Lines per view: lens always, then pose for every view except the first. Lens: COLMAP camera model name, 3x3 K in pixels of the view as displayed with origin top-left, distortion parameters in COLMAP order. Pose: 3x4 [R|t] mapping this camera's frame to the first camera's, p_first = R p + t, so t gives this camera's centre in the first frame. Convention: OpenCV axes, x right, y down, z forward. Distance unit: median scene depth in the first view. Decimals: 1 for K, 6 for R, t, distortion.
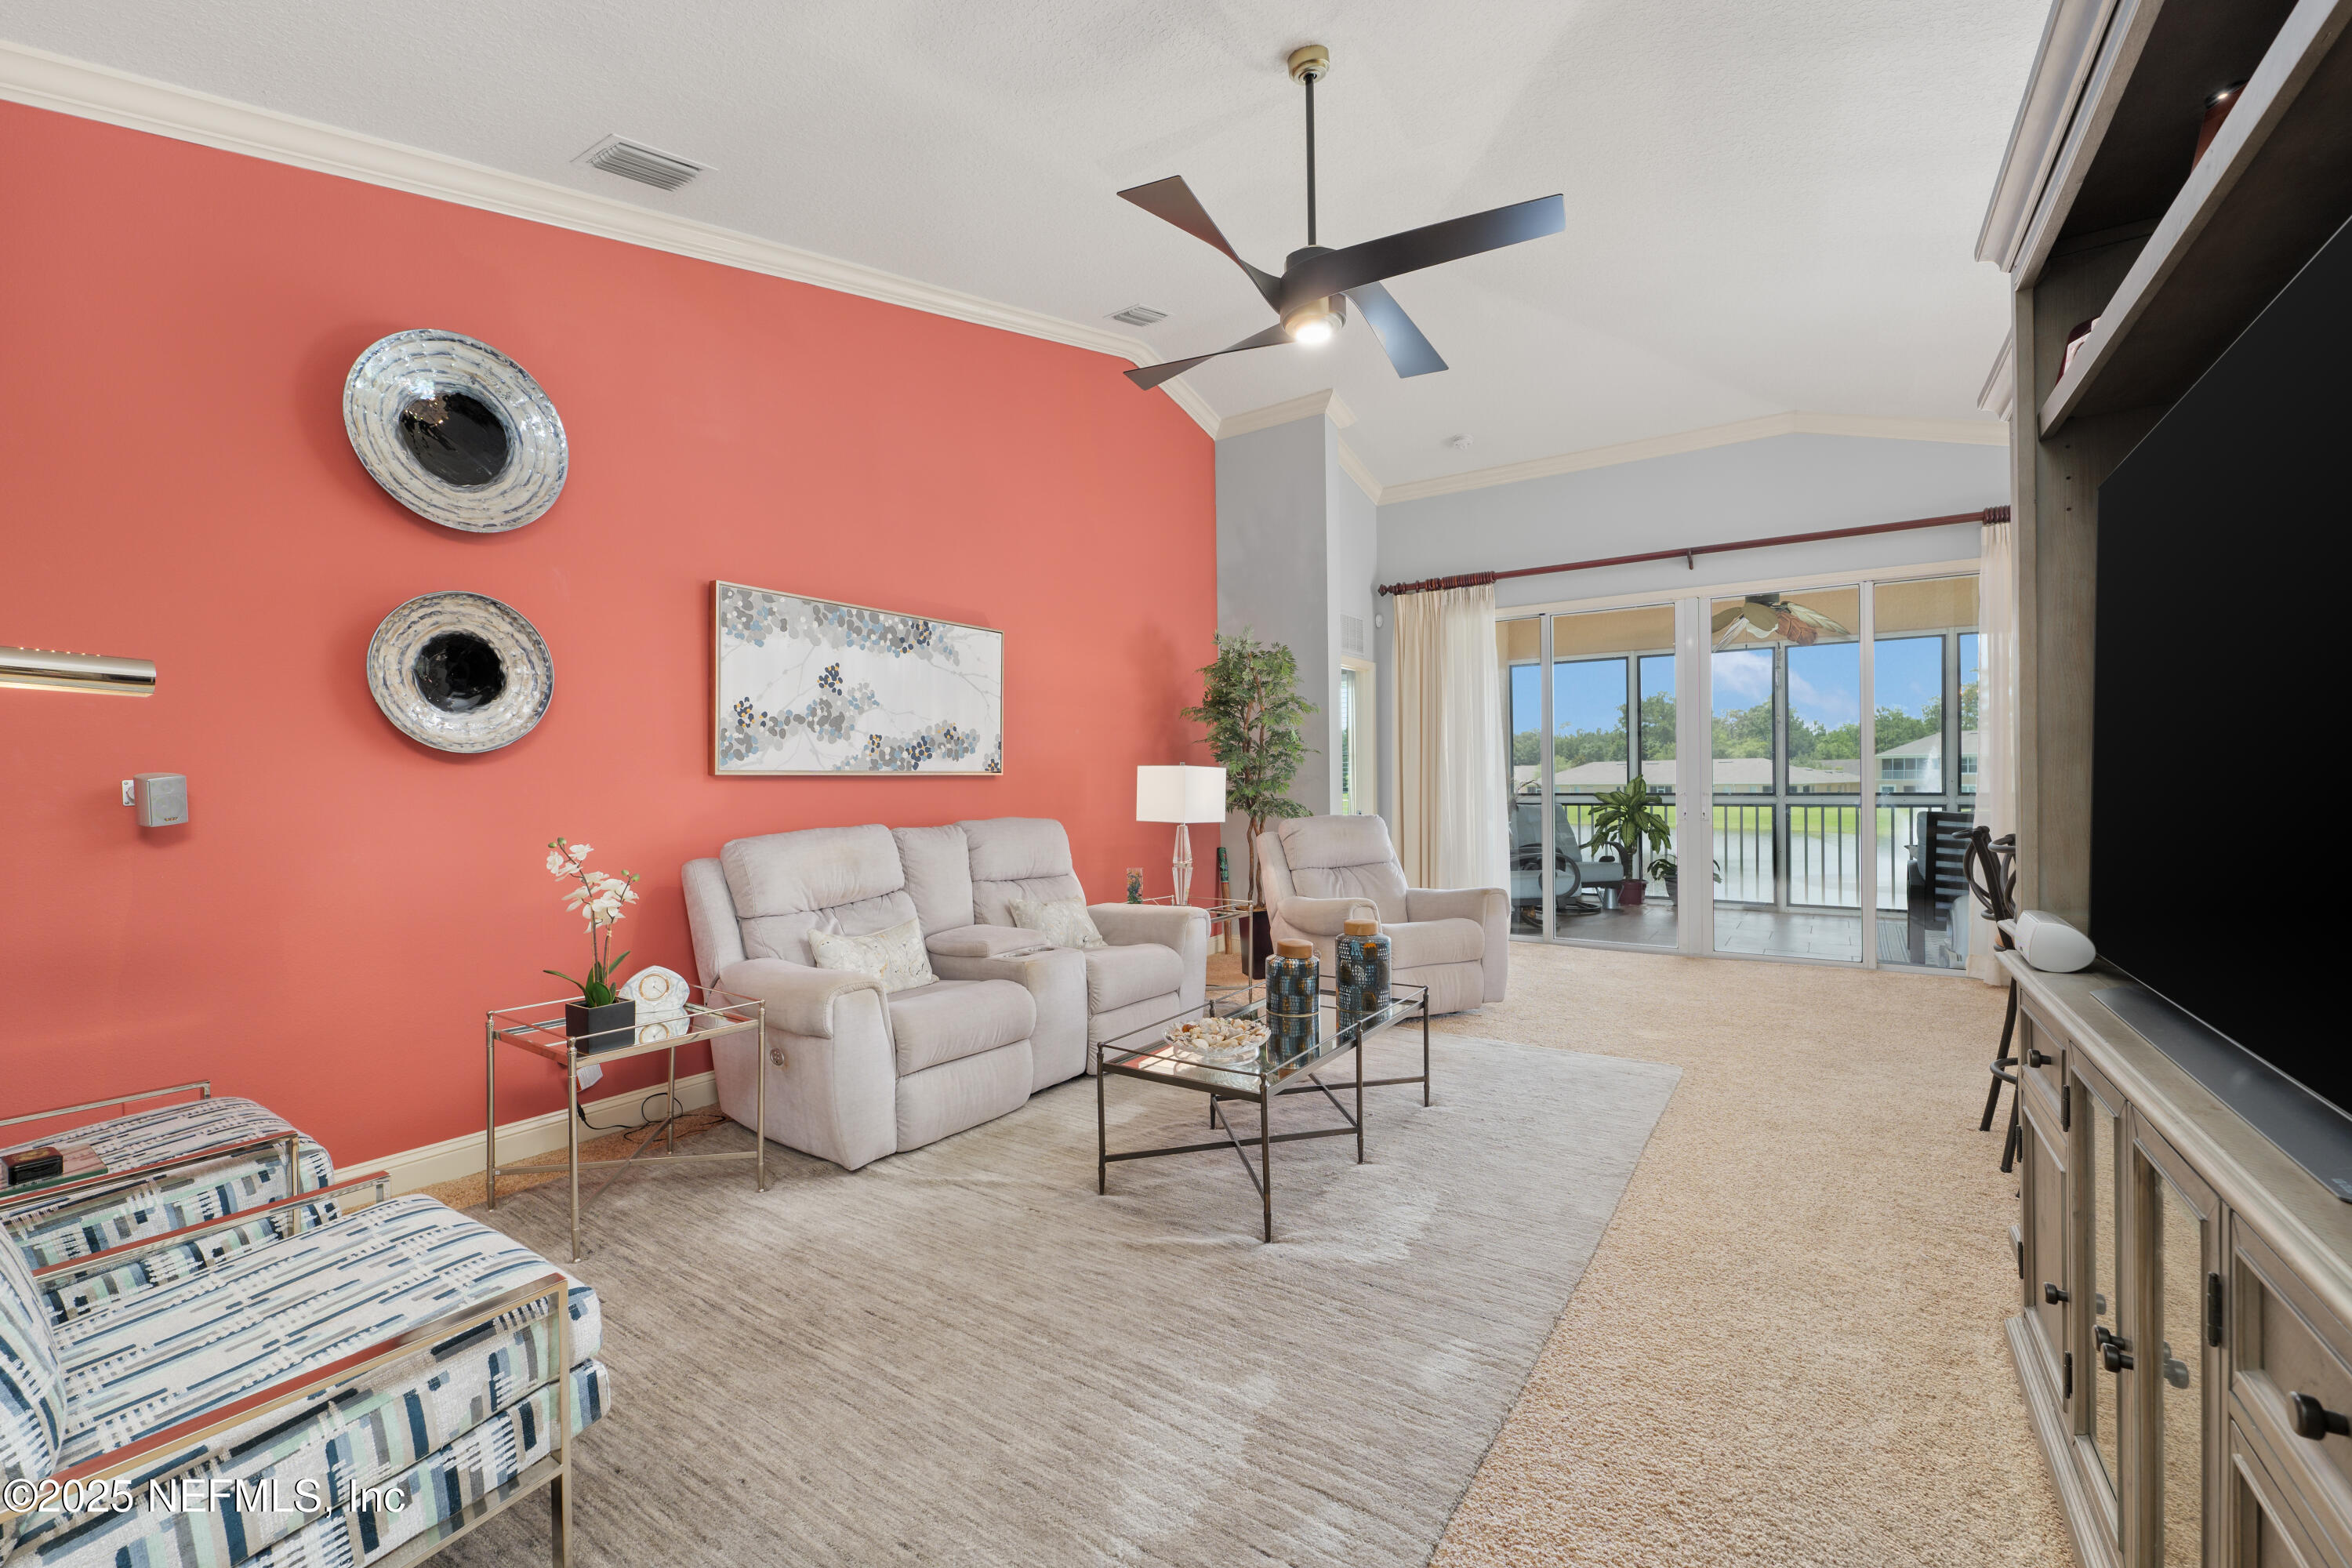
lens RADIAL K [[964.4, 0, 1180.0], [0, 964.4, 784.7], [0, 0, 1]] dist [0.001804, -0.000117]
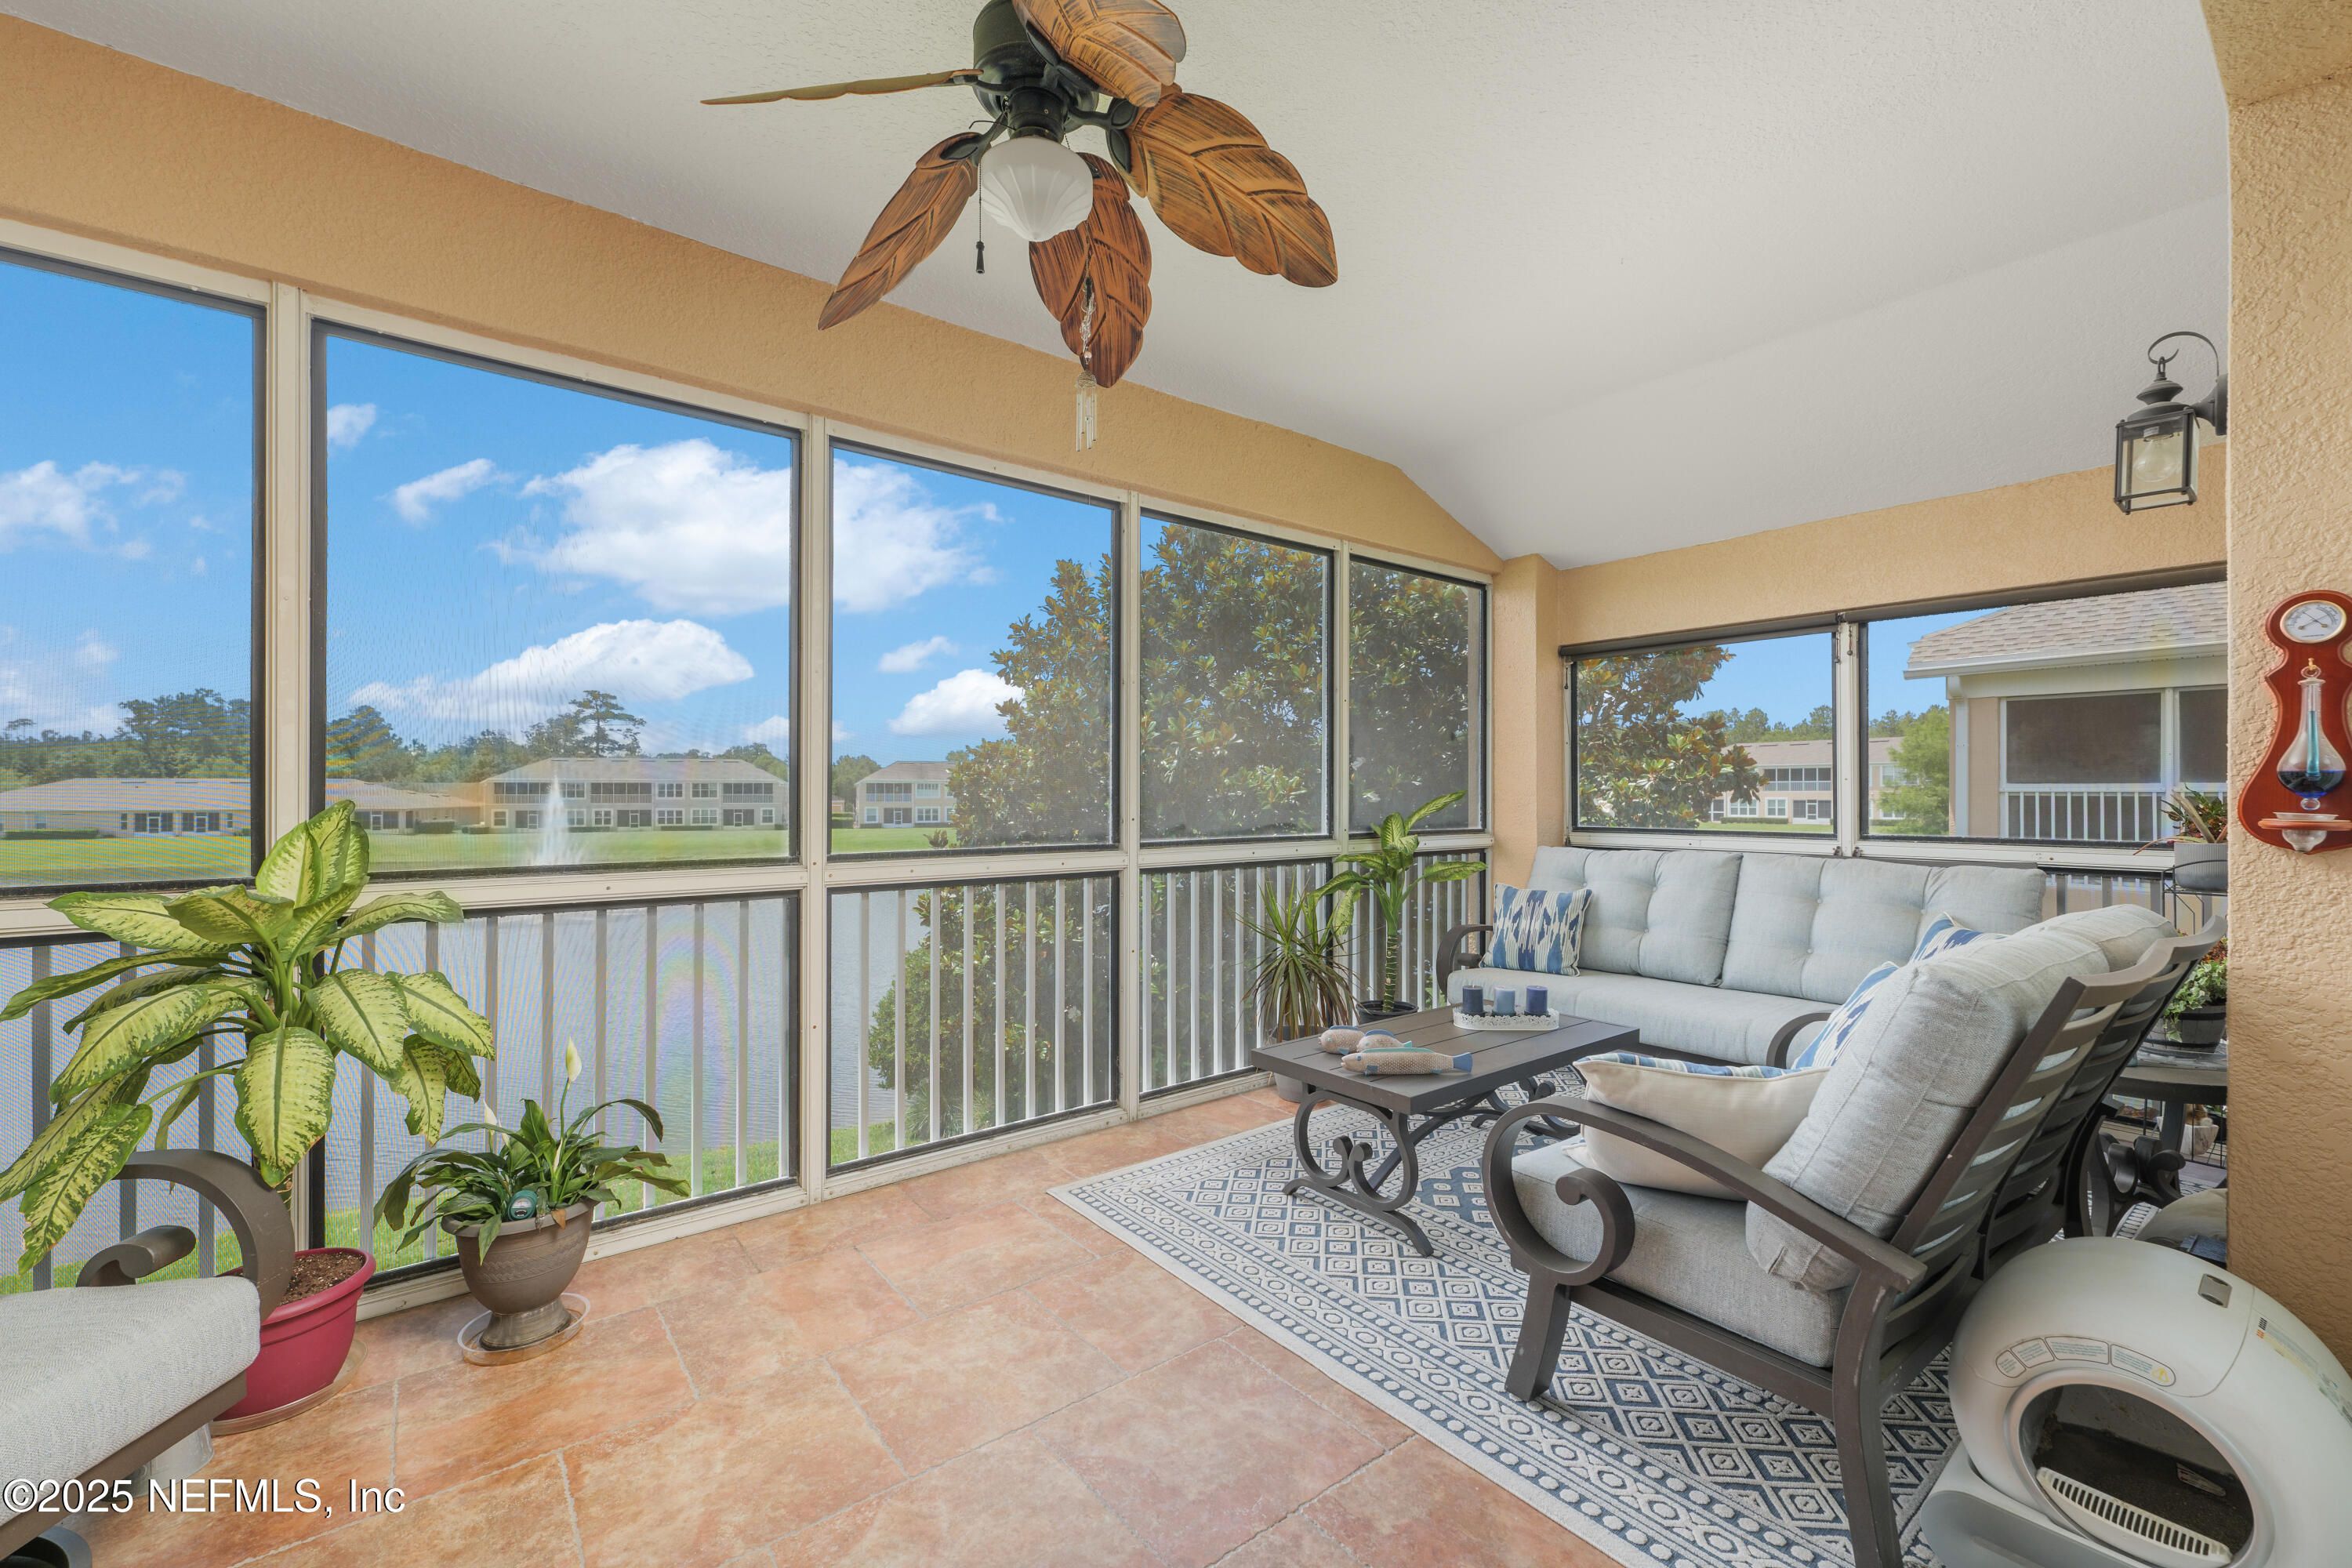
lens RADIAL K [[964.4, 0, 1174.5], [0, 964.4, 785.1], [0, 0, 1]] dist [0.001804, -0.000117]
pose [[0.310953, 0.017607, 0.950262, 0.326727], [0.005762, 0.999775, -0.020410, -0.008907], [-0.950408, 0.011822, 0.310781, 0.752911]]
